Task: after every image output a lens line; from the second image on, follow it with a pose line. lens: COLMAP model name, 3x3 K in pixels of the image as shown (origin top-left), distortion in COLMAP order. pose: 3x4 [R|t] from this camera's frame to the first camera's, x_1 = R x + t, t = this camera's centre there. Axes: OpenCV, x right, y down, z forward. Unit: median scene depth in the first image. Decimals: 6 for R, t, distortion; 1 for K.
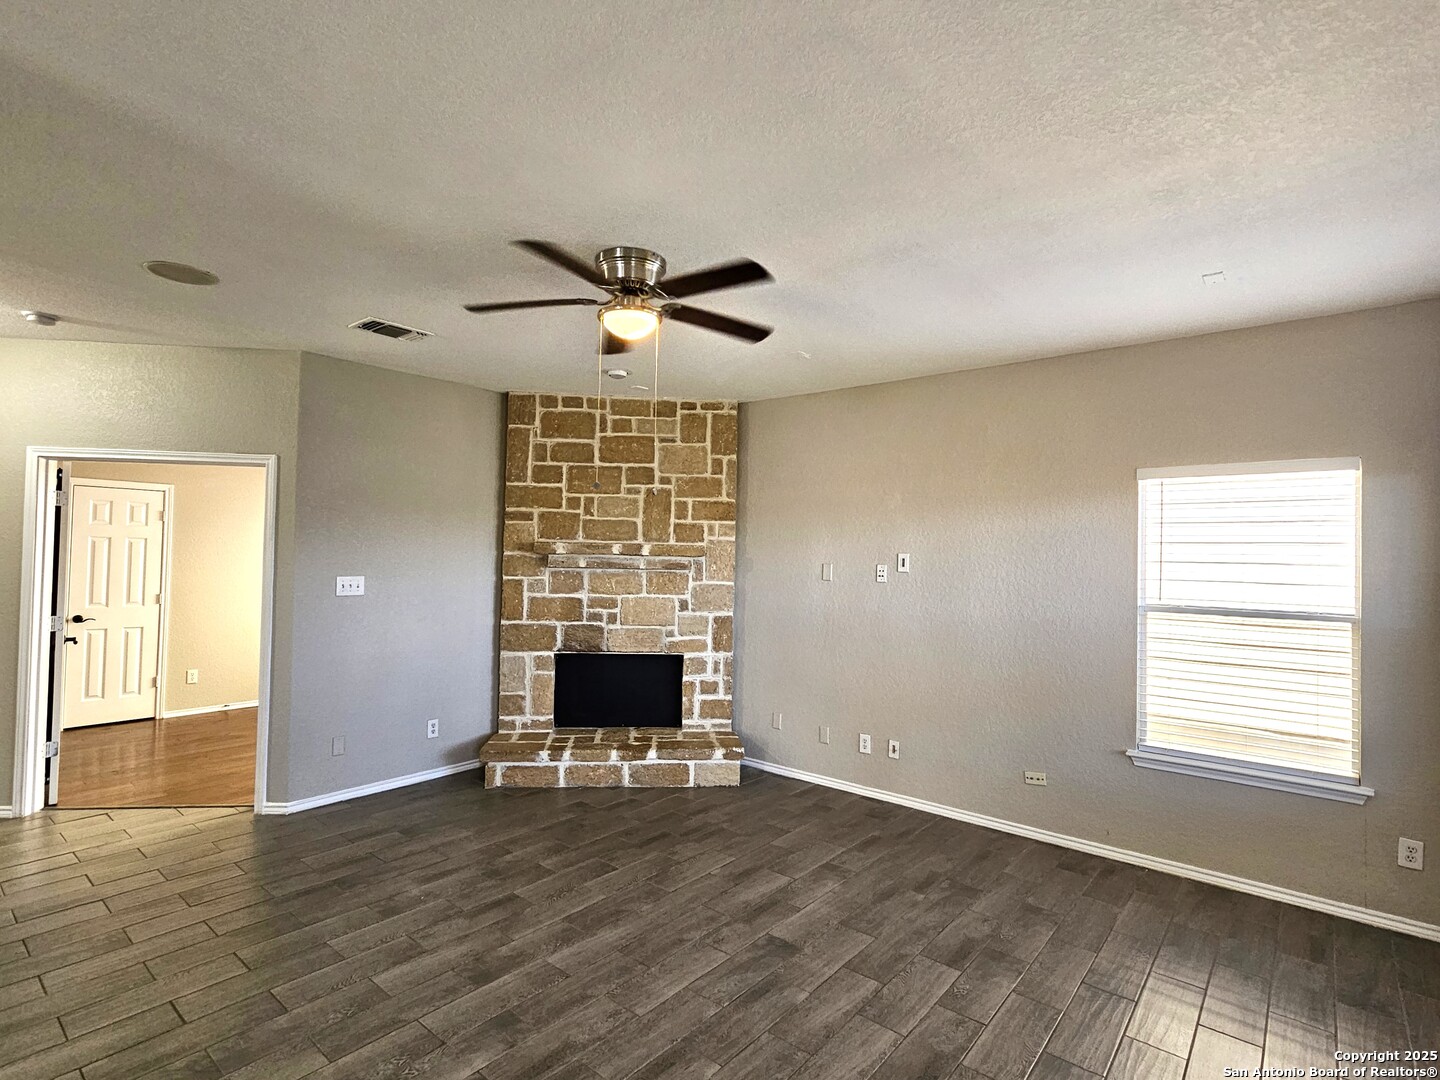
lens RADIAL K [[725.2, 0, 727.0], [0, 725.2, 541.7], [0, 0, 1]] dist [0.021047, -0.000421]
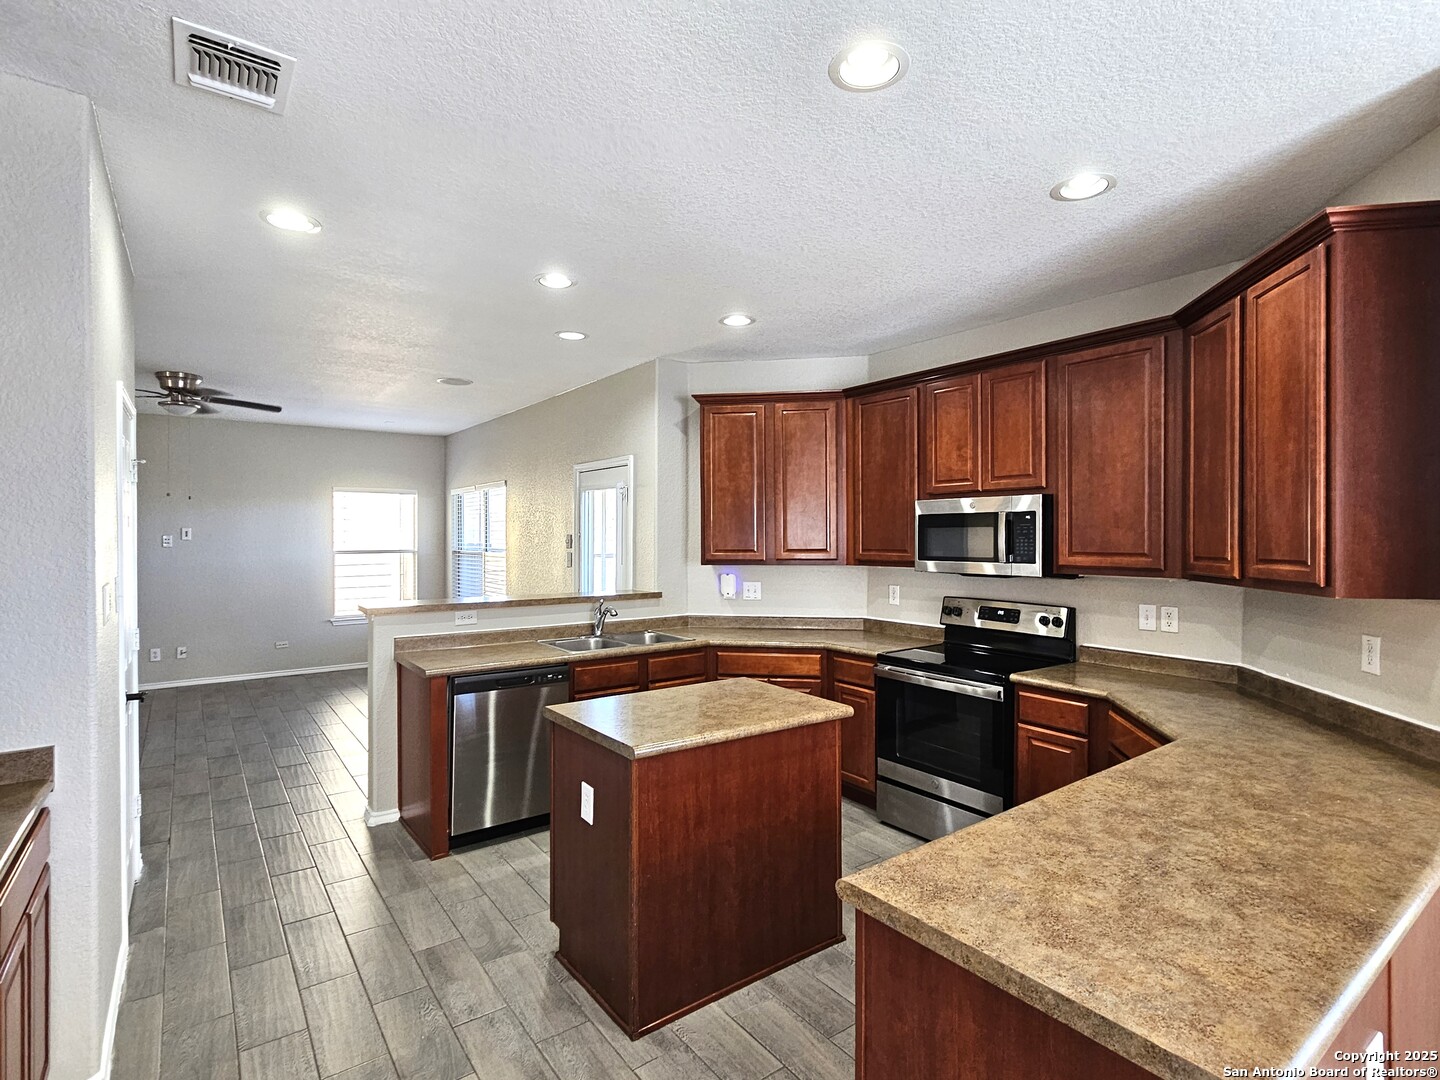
lens RADIAL K [[725.2, 0, 727.0], [0, 725.2, 541.7], [0, 0, 1]] dist [0.021047, -0.000421]
pose [[0.252302, -0.032013, 0.967119, -1.152290], [-0.011947, 0.999273, 0.036194, -0.029798], [-0.967575, -0.020686, 0.251736, -0.615620]]
